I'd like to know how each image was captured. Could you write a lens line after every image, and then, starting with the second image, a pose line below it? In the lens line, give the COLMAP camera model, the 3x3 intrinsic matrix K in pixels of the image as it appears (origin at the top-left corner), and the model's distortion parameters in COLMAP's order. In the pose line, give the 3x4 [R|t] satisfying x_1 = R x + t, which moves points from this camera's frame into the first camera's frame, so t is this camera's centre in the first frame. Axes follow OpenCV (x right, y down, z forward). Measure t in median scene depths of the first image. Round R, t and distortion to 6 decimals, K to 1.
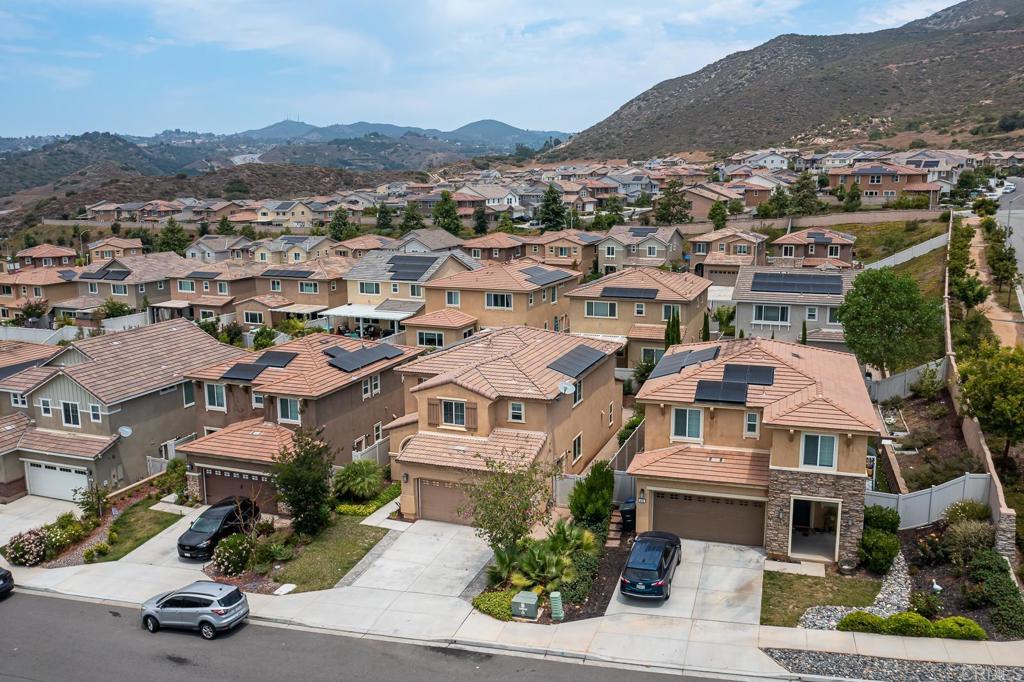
lens RADIAL K [[876.2, 0, 514.7], [0, 876.2, 338.9], [0, 0, 1]] dist [-0.023034, 0.011969]
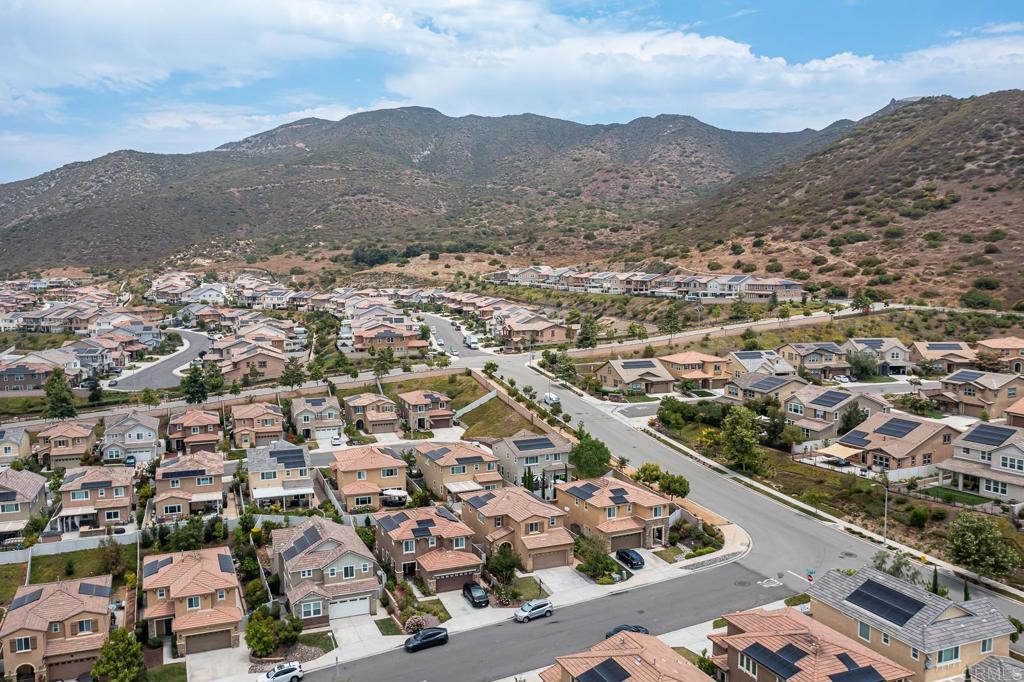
lens RADIAL K [[856.8, 0, 491.9], [0, 856.8, 344.1], [0, 0, 1]] dist [-0.016085, 0.002204]
pose [[0.740228, -0.065819, 0.669126, -1.133211], [0.128726, 0.990661, -0.044958, -0.220346], [-0.659918, 0.119413, 0.741788, -0.535834]]
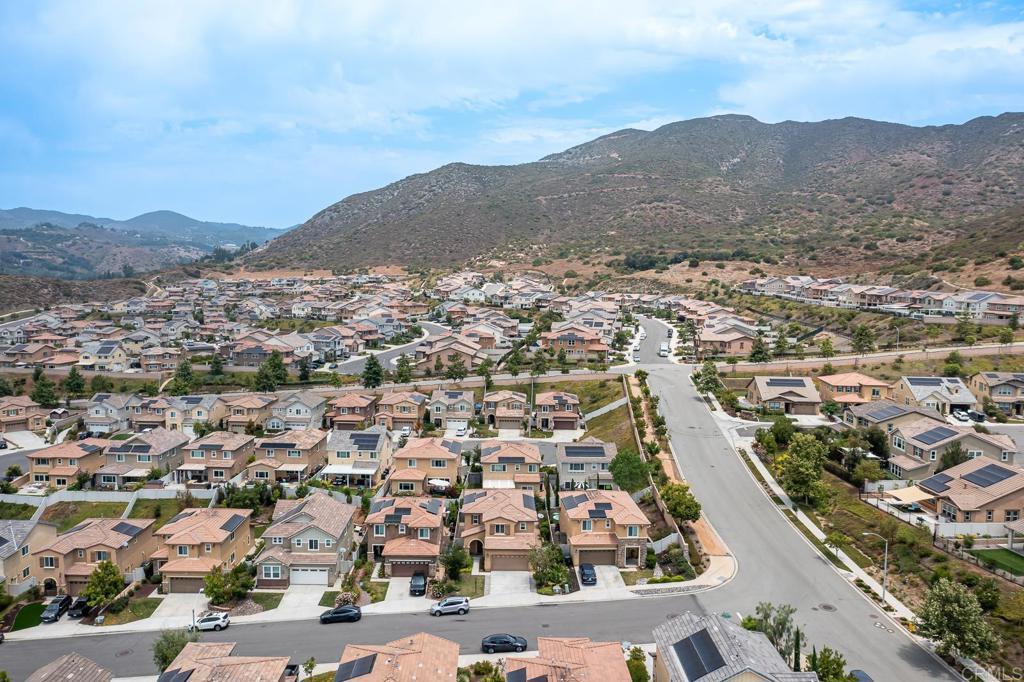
lens RADIAL K [[829.4, 0, 510.2], [0, 829.4, 338.9], [0, 0, 1]] dist [-0.016713, 0.006309]
pose [[0.930964, -0.012179, 0.364908, -0.592022], [0.046709, 0.995204, -0.085948, -0.168963], [-0.362111, 0.097059, 0.927068, -0.869668]]
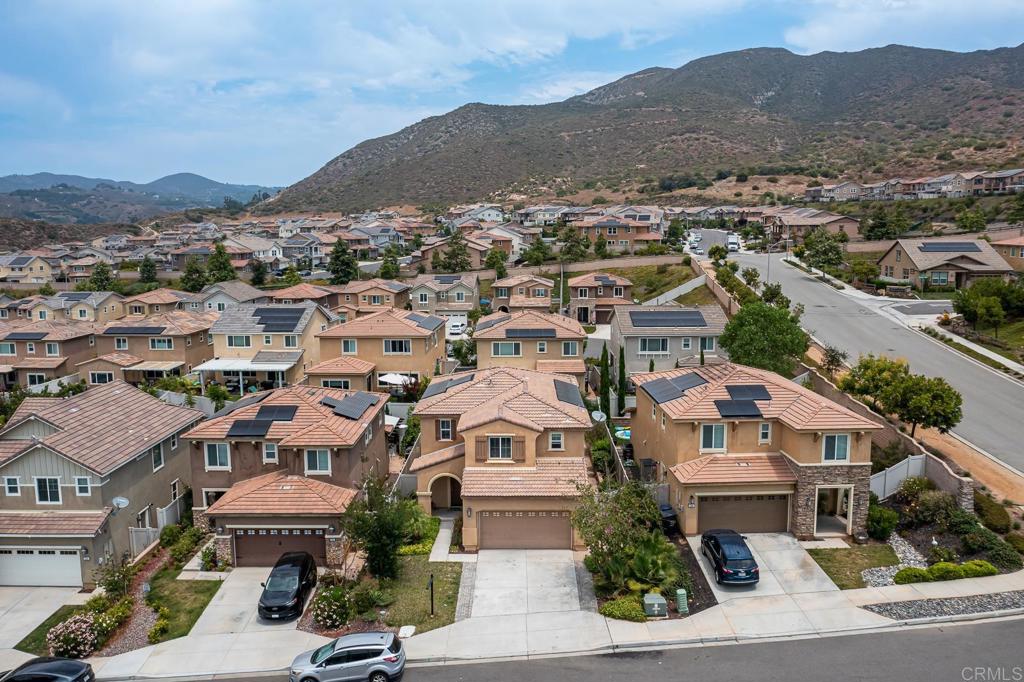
lens RADIAL K [[821.7, 0, 508.2], [0, 821.7, 342.0], [0, 0, 1]] dist [-0.016432, 0.008343]
pose [[0.941727, -0.047698, 0.332981, -0.244935], [0.062986, 0.997391, -0.035263, -0.005899], [-0.330430, 0.054181, 0.942274, 0.018578]]
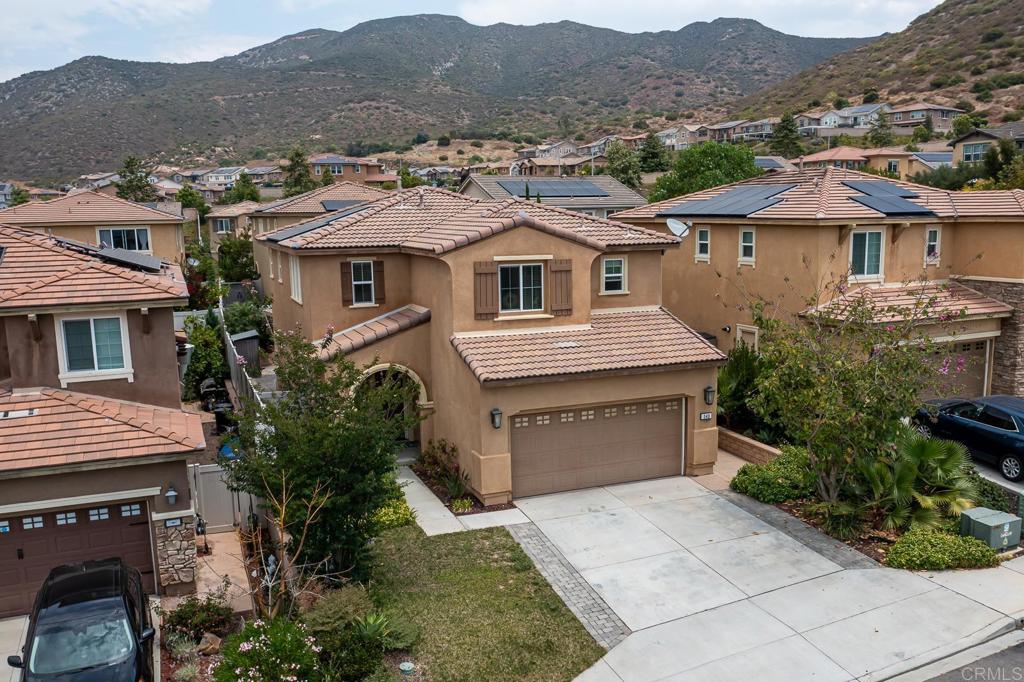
lens RADIAL K [[905.4, 0, 549.1], [0, 905.4, 377.0], [0, 0, 1]] dist [-0.019147, 0.002026]
pose [[0.725780, -0.128525, 0.675814, -0.265490], [0.137052, 0.989713, 0.041036, 0.072979], [-0.674136, 0.062839, 0.735929, 0.372268]]
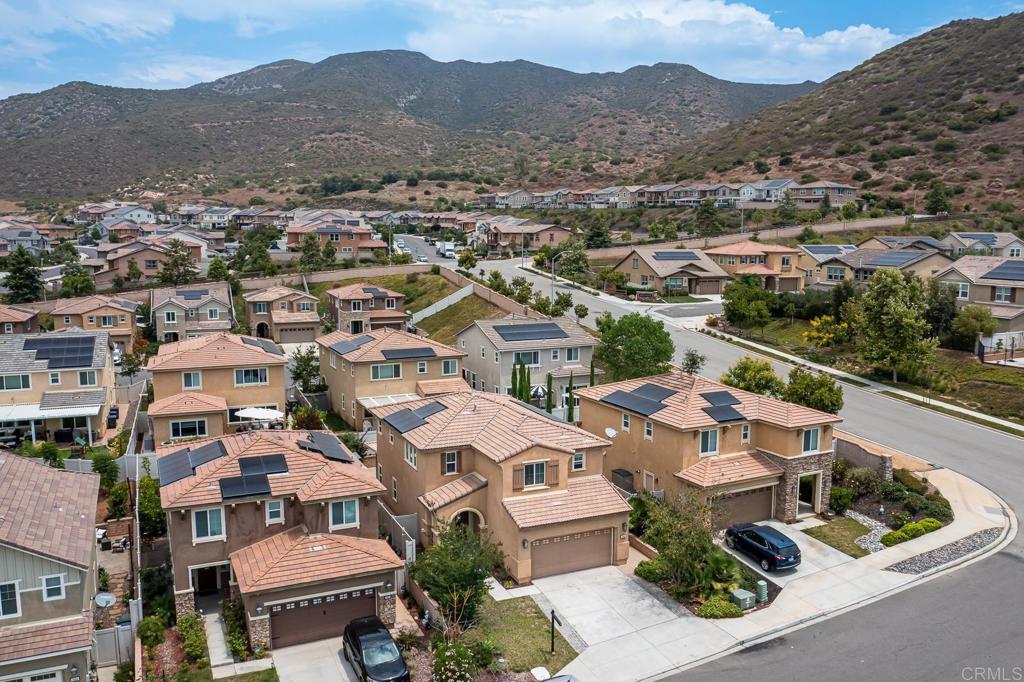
lens RADIAL K [[851.3, 0, 542.9], [0, 851.3, 344.9], [0, 0, 1]] dist [-0.016546, 0.004949]
pose [[0.691607, -0.089195, 0.716746, -0.493995], [0.123015, 0.992393, 0.004797, -0.047179], [-0.711721, 0.084853, 0.697318, 0.158605]]
